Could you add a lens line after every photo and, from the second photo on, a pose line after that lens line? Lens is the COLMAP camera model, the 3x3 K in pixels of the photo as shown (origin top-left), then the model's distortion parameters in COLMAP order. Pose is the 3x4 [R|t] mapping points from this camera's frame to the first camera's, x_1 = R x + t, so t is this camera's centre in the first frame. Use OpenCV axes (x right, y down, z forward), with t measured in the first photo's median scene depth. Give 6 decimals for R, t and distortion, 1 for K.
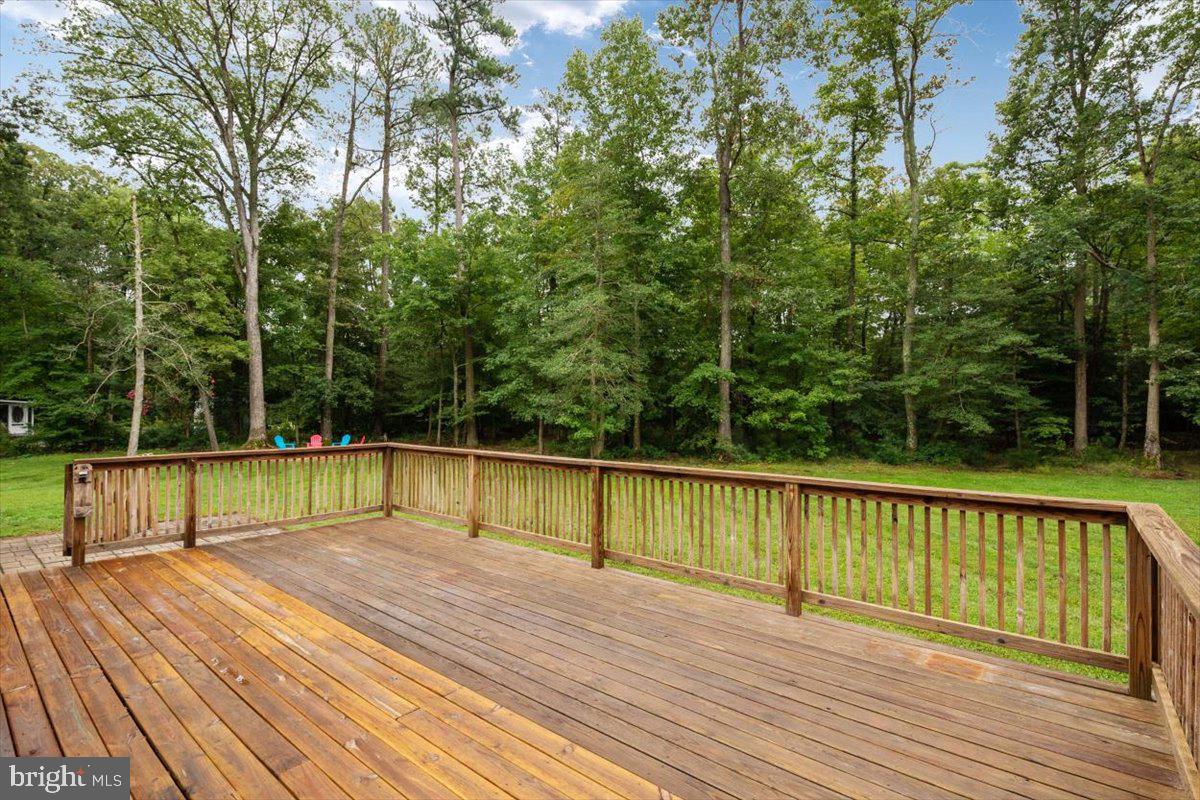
lens RADIAL K [[563.7, 0, 593.0], [0, 563.7, 393.7], [0, 0, 1]] dist [-0.001154, -0.008570]
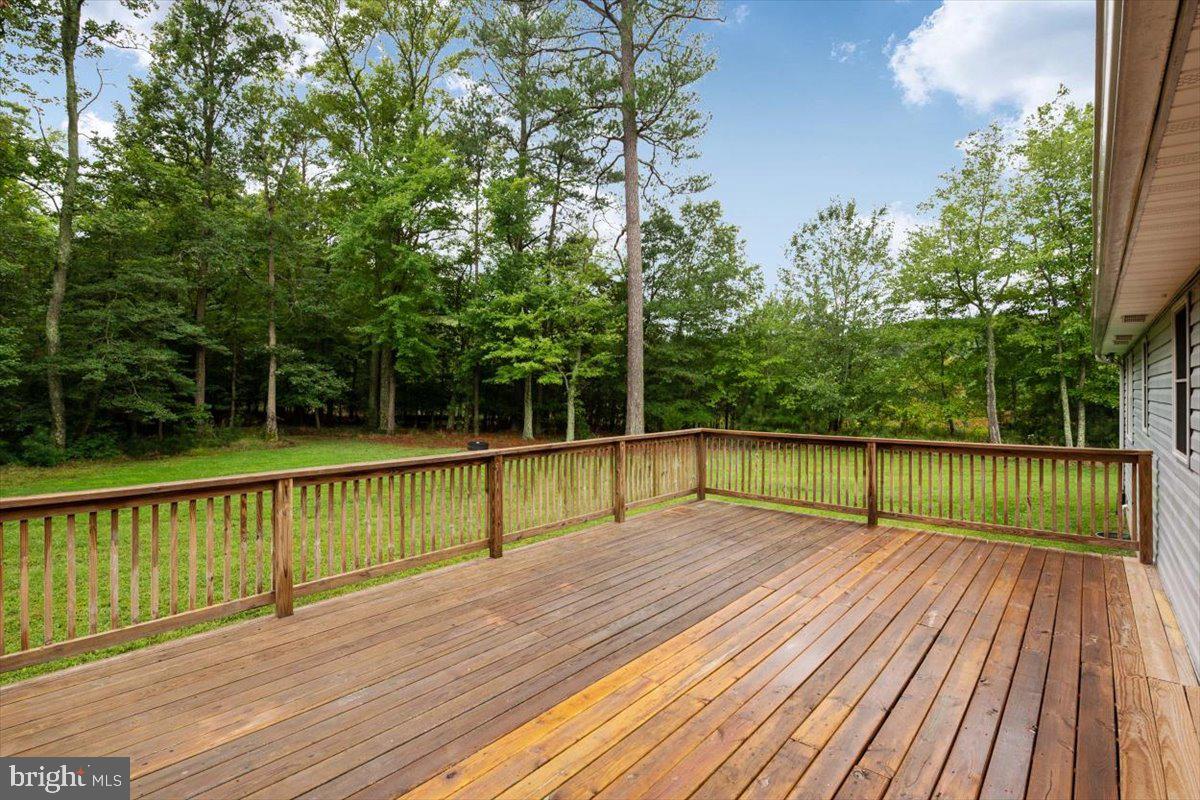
lens RADIAL K [[563.7, 0, 593.0], [0, 563.7, 393.7], [0, 0, 1]] dist [-0.001154, -0.008570]
pose [[0.028294, -0.006775, 0.999577, -1.022766], [-0.017442, 0.999821, 0.007270, 0.011173], [-0.999447, -0.017640, 0.028170, 0.843640]]
